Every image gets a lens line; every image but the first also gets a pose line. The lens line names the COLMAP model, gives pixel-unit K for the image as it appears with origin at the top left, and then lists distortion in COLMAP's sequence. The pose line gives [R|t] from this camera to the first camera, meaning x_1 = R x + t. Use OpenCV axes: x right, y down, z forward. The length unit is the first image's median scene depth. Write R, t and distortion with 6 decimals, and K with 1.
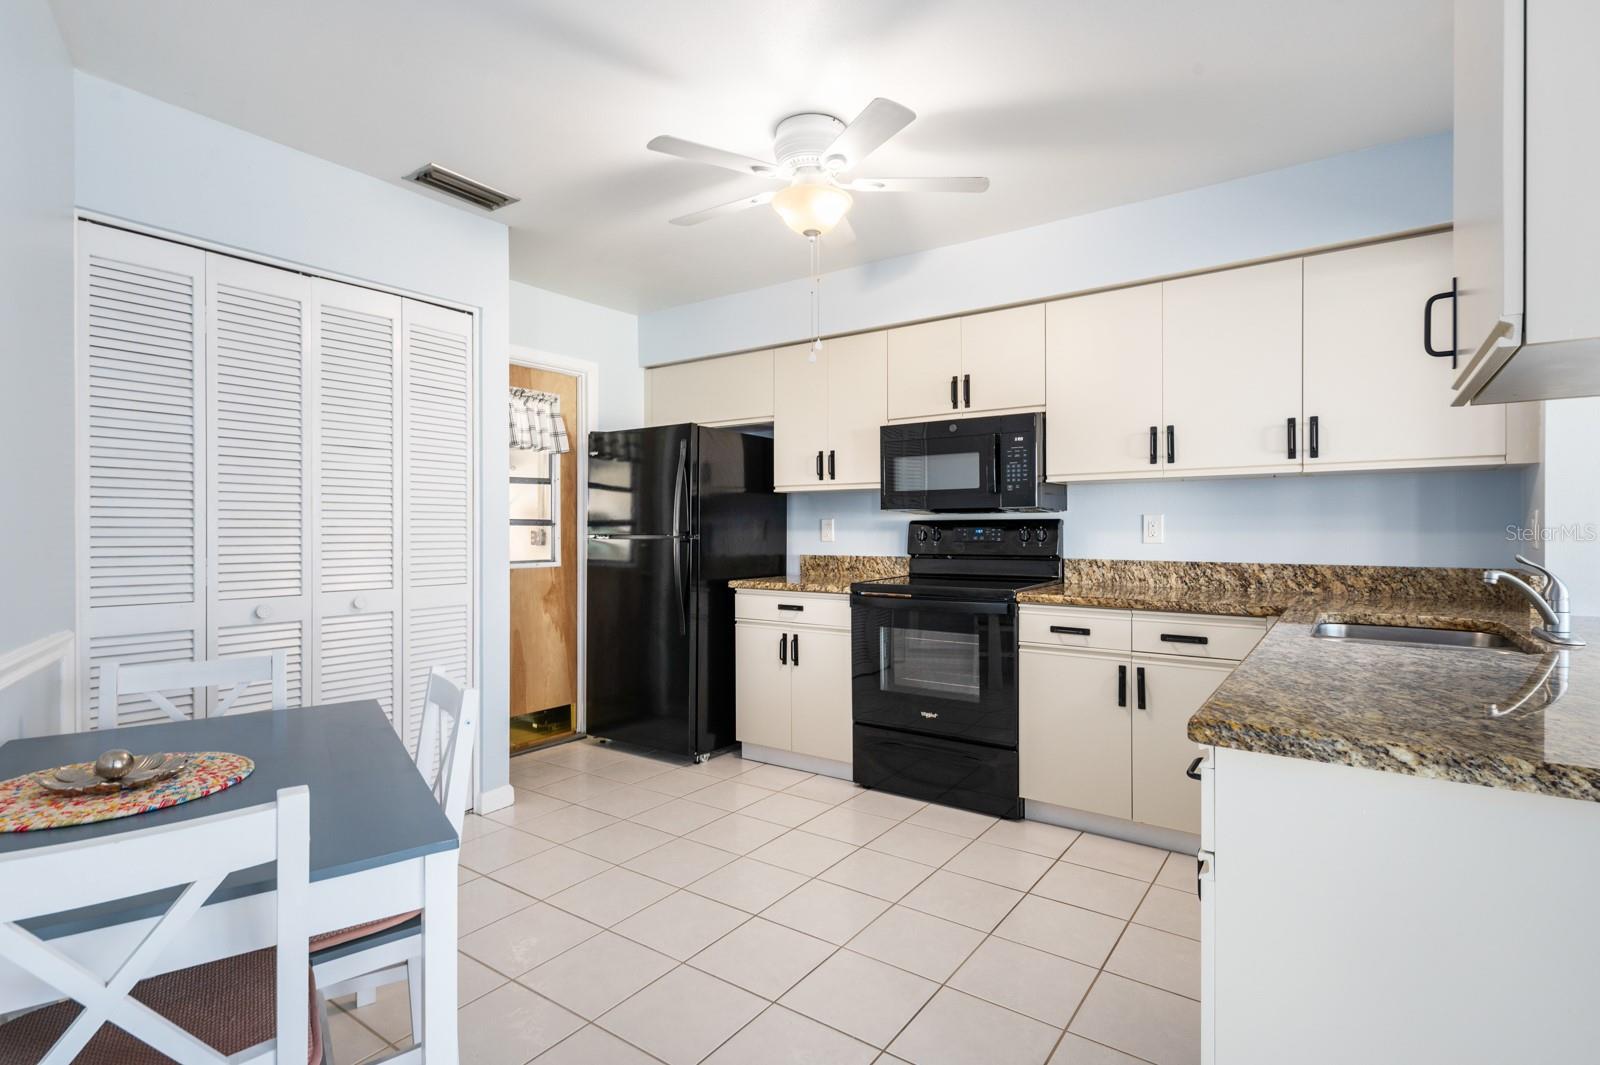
lens RADIAL K [[774.4, 0, 805.6], [0, 774.4, 530.2], [0, 0, 1]] dist [0.006421, 0.001372]
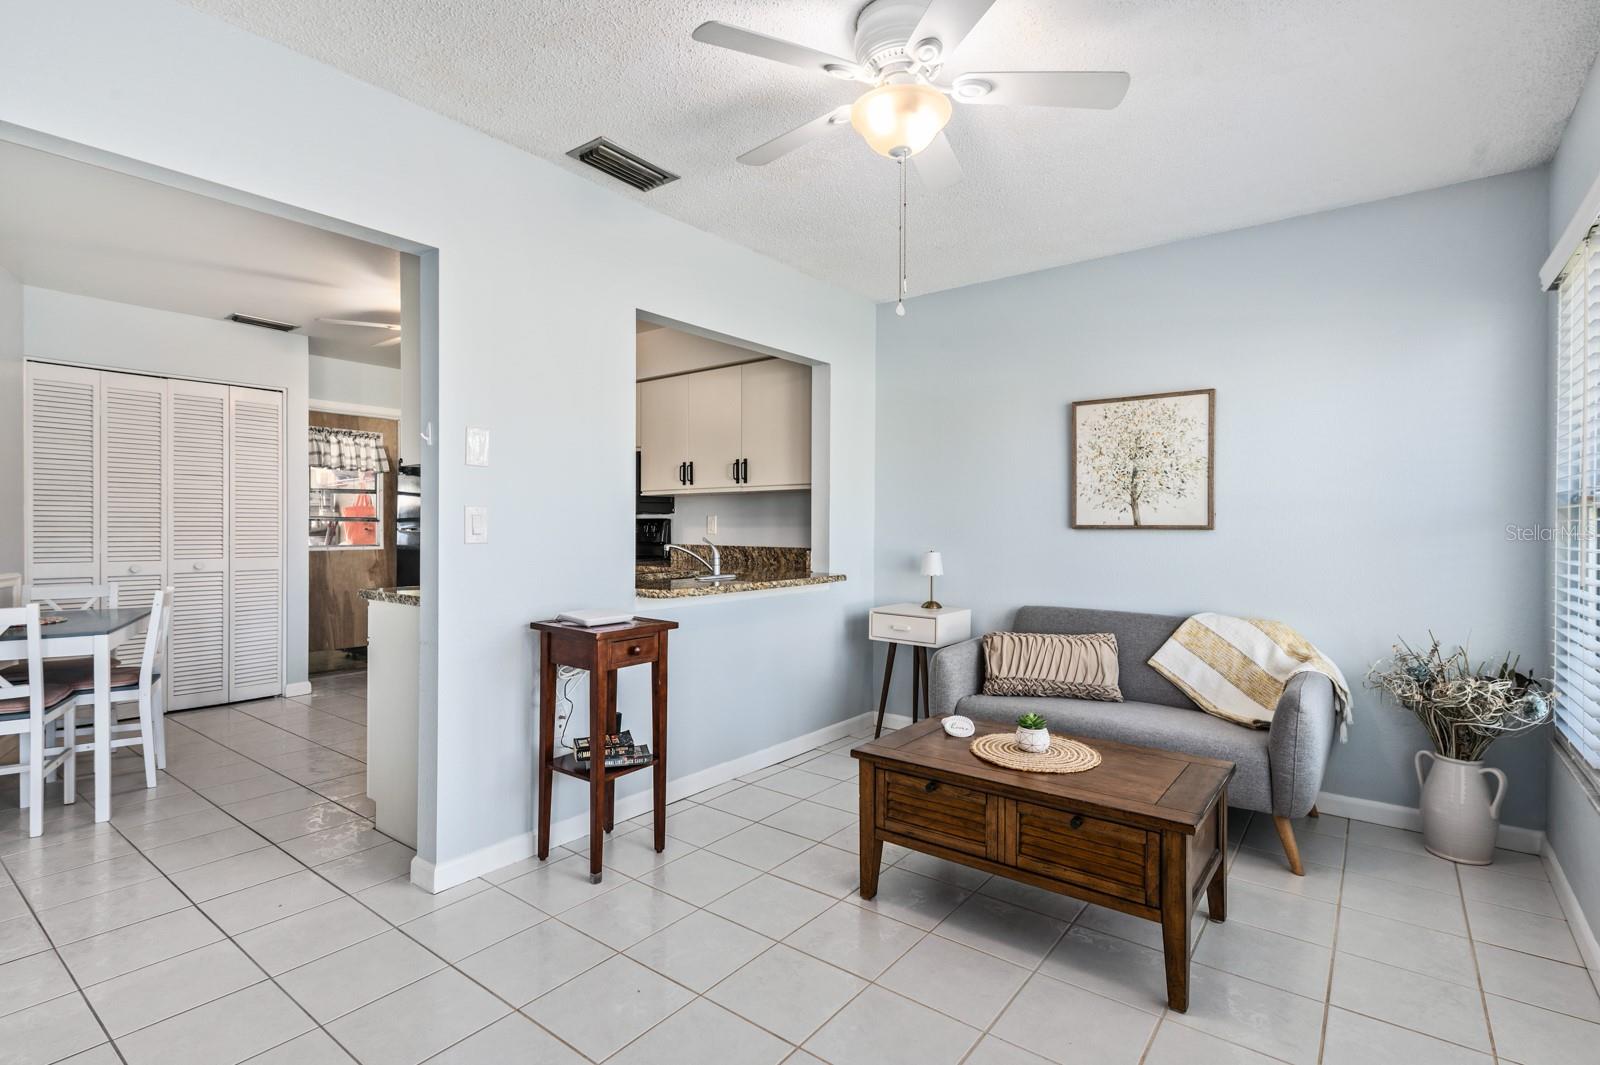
lens RADIAL K [[761.4, 0, 806.0], [0, 761.4, 531.1], [0, 0, 1]] dist [0.009328, 0.000264]
pose [[0.999258, 0.004461, -0.038252, 0.710719], [-0.004321, 0.999984, 0.003738, 0.003930], [0.038268, -0.003570, 0.999261, -0.550912]]
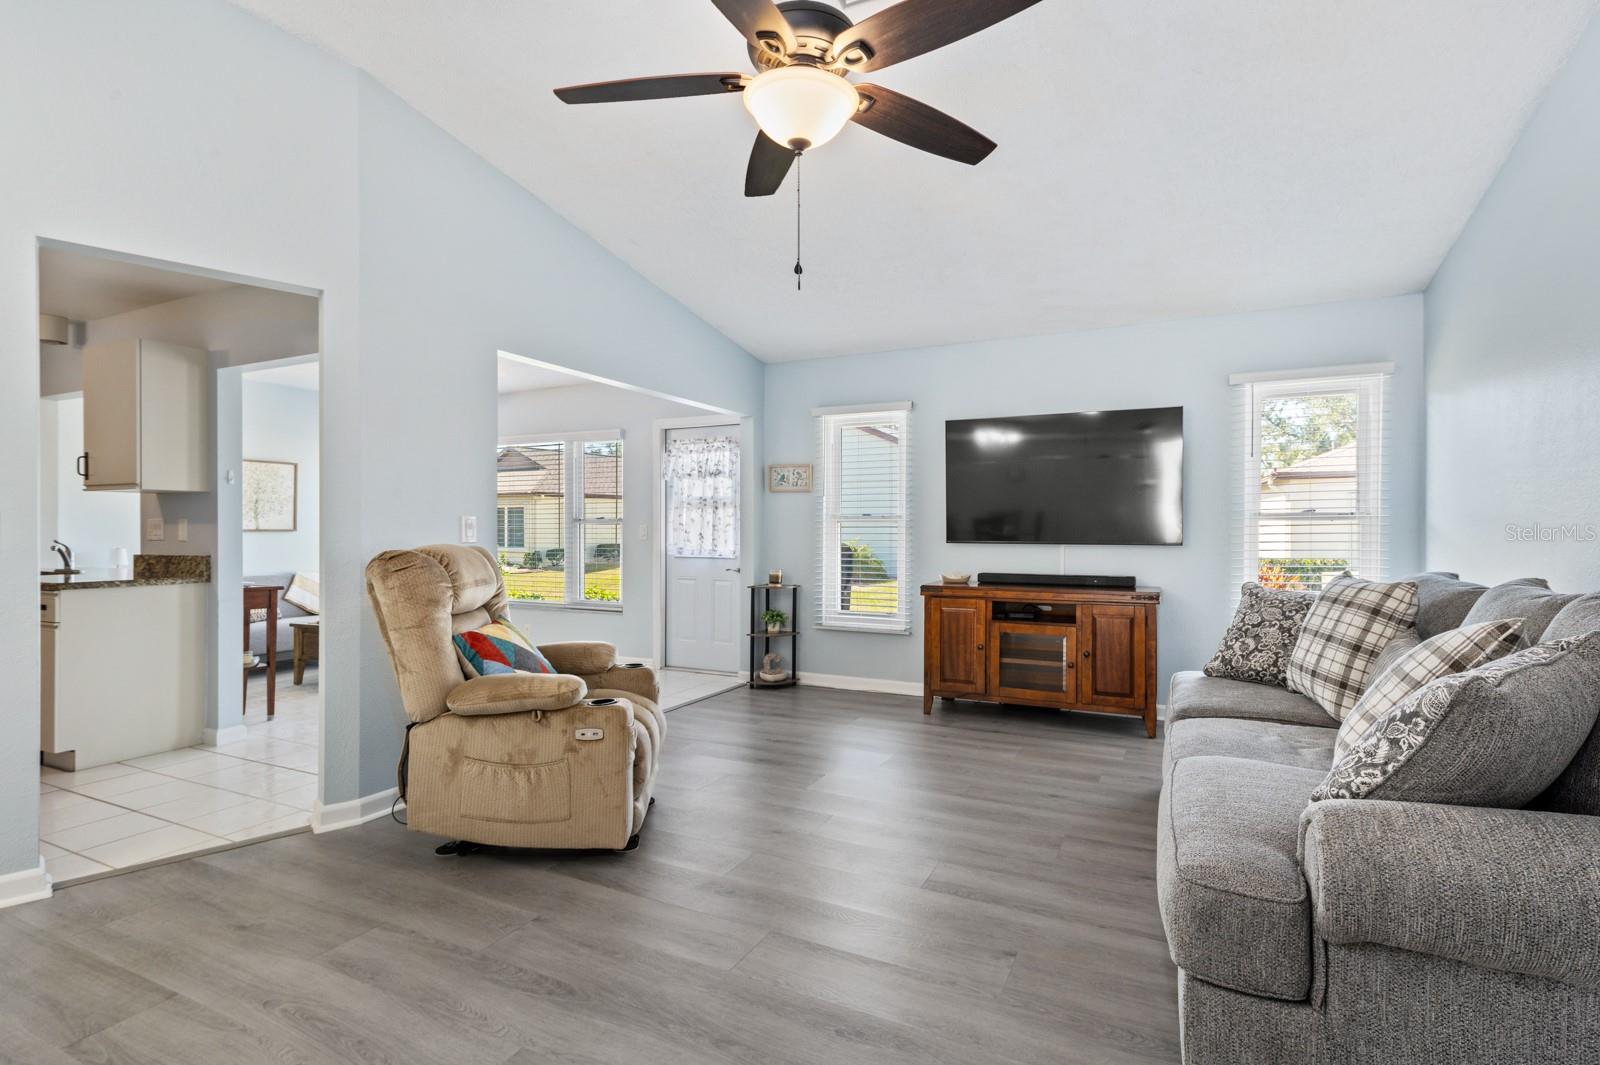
lens RADIAL K [[774.4, 0, 805.6], [0, 774.4, 530.2], [0, 0, 1]] dist [0.006421, 0.001372]
pose [[-0.153947, 0.001873, 0.988077, -1.093968], [0.002302, 0.999996, -0.001537, 0.006748], [-0.988076, 0.002038, -0.153951, -0.567156]]
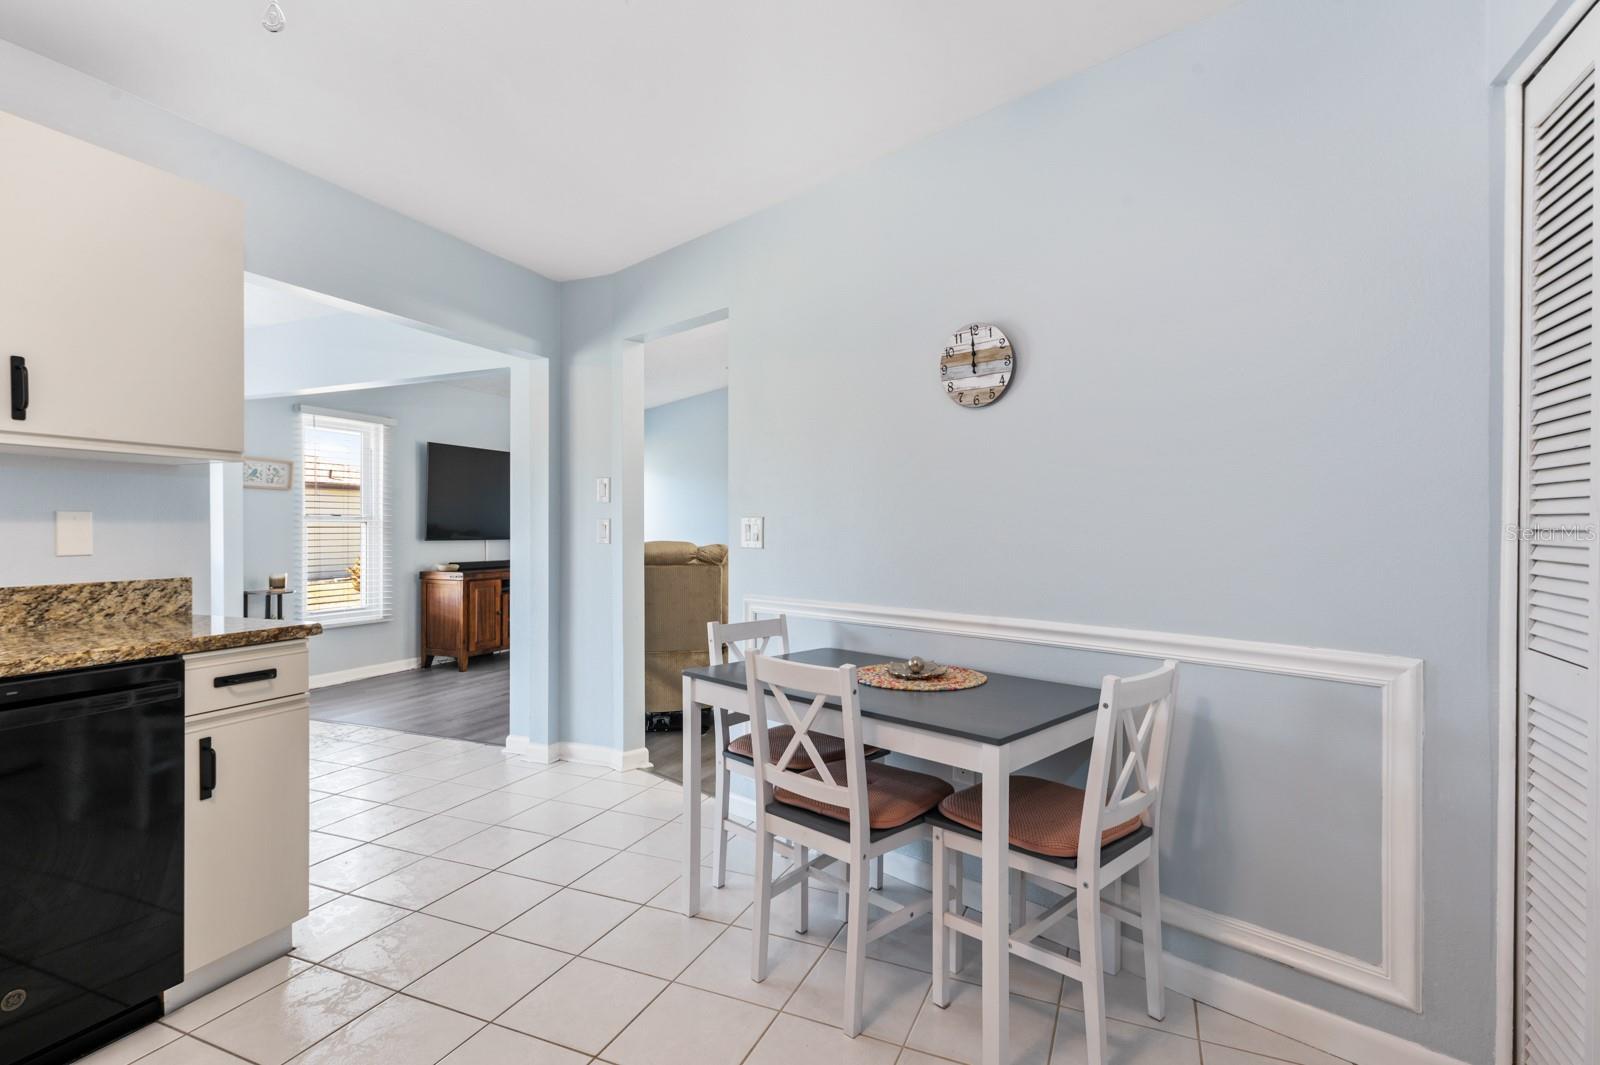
lens RADIAL K [[774.4, 0, 805.6], [0, 774.4, 530.2], [0, 0, 1]] dist [0.006421, 0.001372]
pose [[-0.979551, 0.001720, -0.201190, -0.109974], [0.000623, 0.999985, 0.005516, -0.004984], [0.201197, 0.005277, -0.979537, 1.035122]]
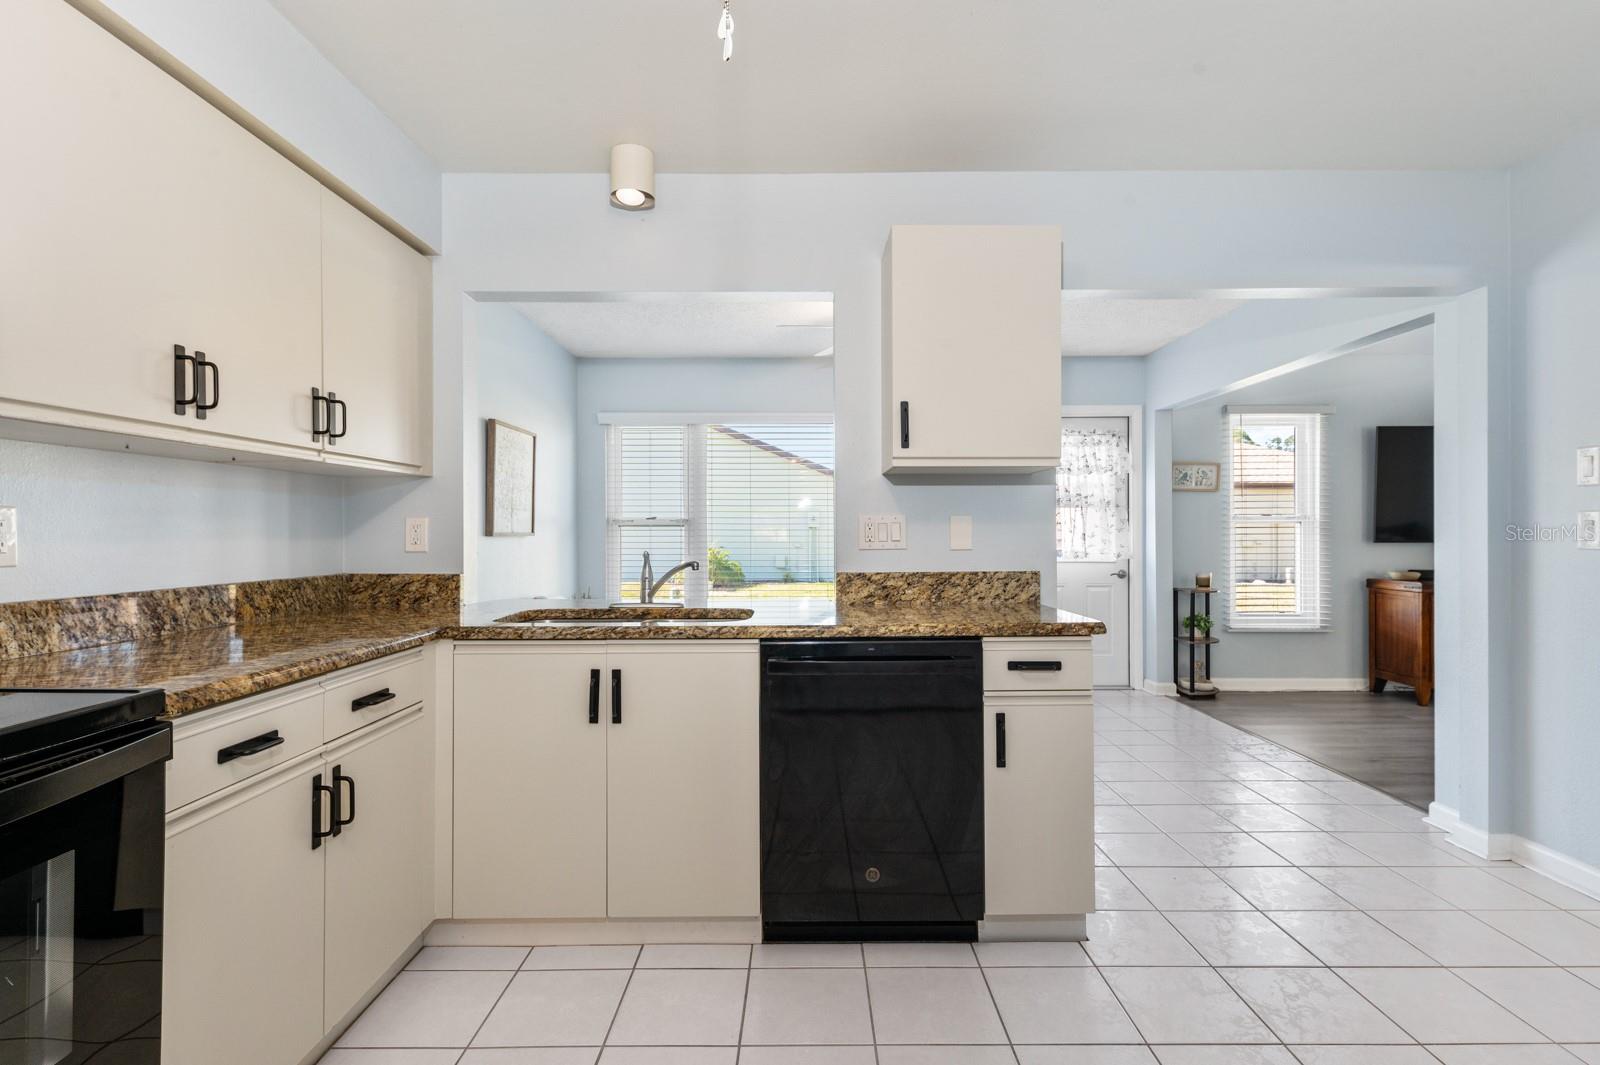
lens RADIAL K [[774.4, 0, 805.6], [0, 774.4, 530.2], [0, 0, 1]] dist [0.006421, 0.001372]
pose [[-0.576989, 0.005183, 0.816735, -0.225810], [0.006840, 0.999975, -0.001514, -0.001260], [-0.816723, 0.004713, -0.577010, 0.886814]]
